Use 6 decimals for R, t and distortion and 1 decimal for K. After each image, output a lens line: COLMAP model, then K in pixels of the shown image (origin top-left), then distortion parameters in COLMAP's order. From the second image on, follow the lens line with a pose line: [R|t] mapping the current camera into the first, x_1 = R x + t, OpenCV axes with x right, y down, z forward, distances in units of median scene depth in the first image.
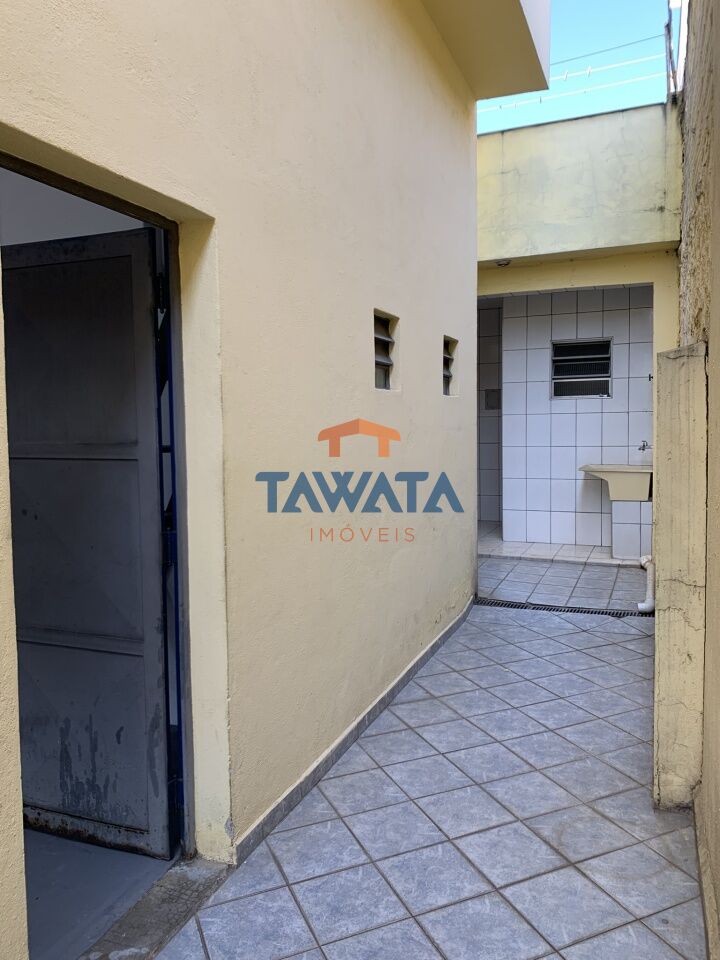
lens RADIAL K [[722.4, 0, 353.1], [0, 722.4, 475.2], [0, 0, 1]] dist [0.047860, -0.066659]
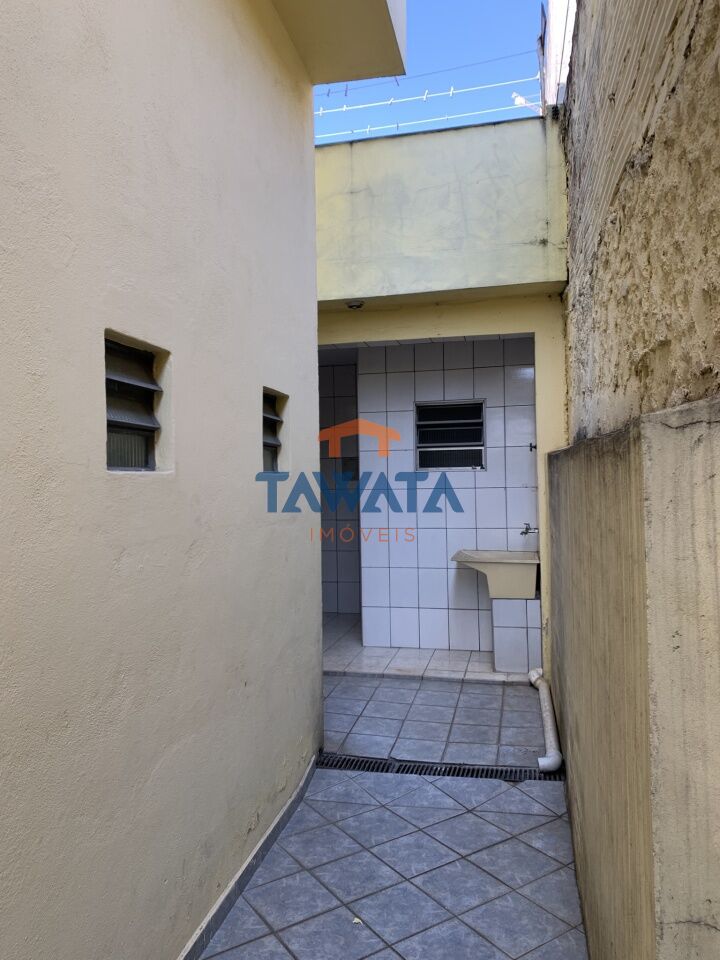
lens RADIAL K [[722.4, 0, 330.3], [0, 722.4, 477.9], [0, 0, 1]] dist [0.047860, -0.066659]
pose [[0.989048, 0.002351, 0.147577, 0.068862], [0.009595, 0.996734, -0.080185, -0.041147], [-0.147283, 0.080723, 0.985795, 0.255683]]
